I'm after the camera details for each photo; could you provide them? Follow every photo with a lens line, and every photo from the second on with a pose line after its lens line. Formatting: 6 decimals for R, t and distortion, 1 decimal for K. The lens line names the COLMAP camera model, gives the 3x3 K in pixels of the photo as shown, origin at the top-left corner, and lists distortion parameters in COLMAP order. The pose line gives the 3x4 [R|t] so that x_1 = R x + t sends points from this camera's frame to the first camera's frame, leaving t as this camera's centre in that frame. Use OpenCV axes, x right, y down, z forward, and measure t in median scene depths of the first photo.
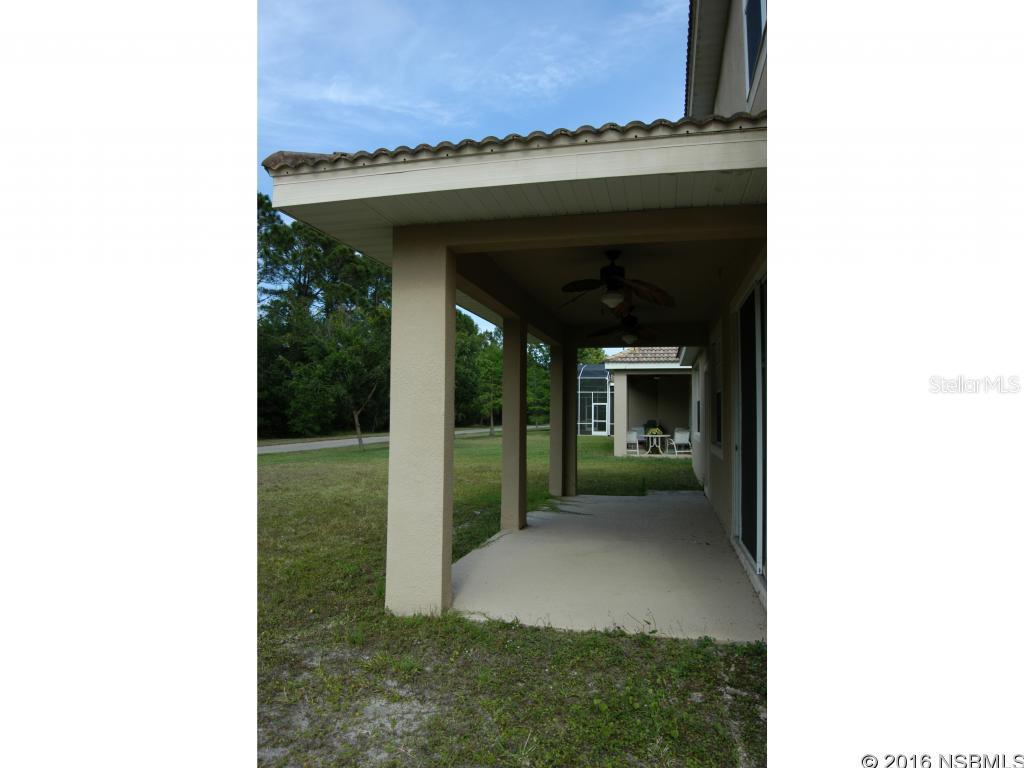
lens RADIAL K [[621.1, 0, 511.6], [0, 621.1, 384.4], [0, 0, 1]] dist [-0.066230, 0.004249]
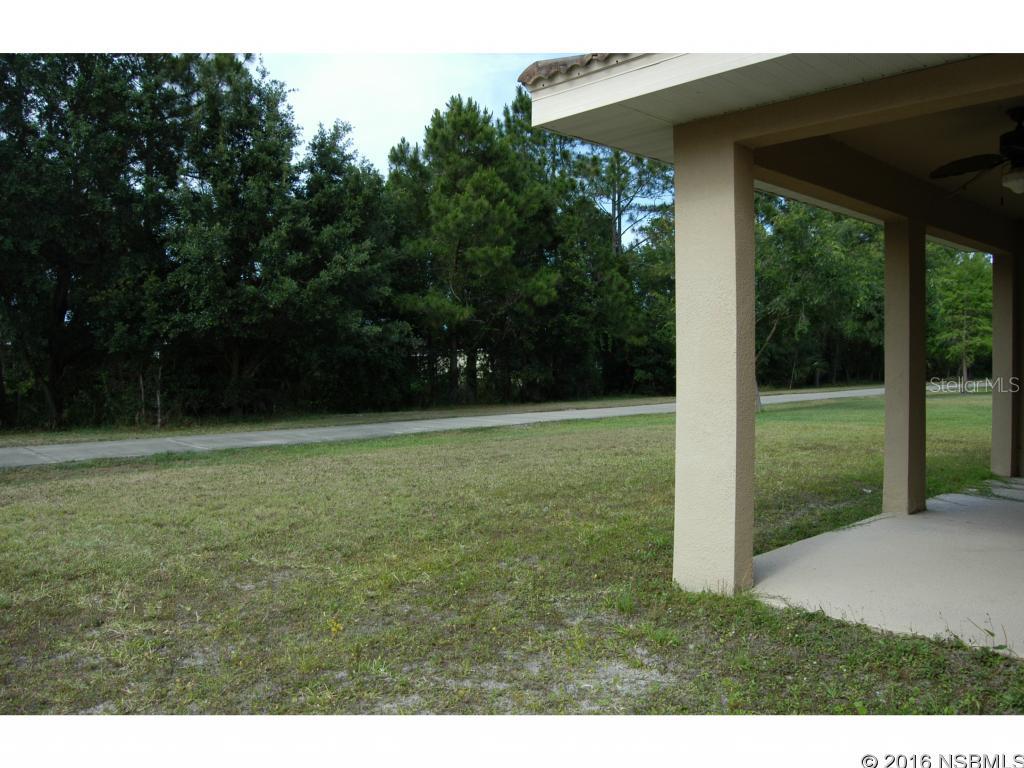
lens RADIAL K [[829.5, 0, 512.2], [0, 829.5, 381.6], [0, 0, 1]] dist [-0.052086, 0.004920]
pose [[0.856410, -0.000757, -0.516296, 0.214826], [0.036495, 0.997586, 0.059073, 0.013414], [0.515006, -0.069433, 0.854370, -0.083861]]
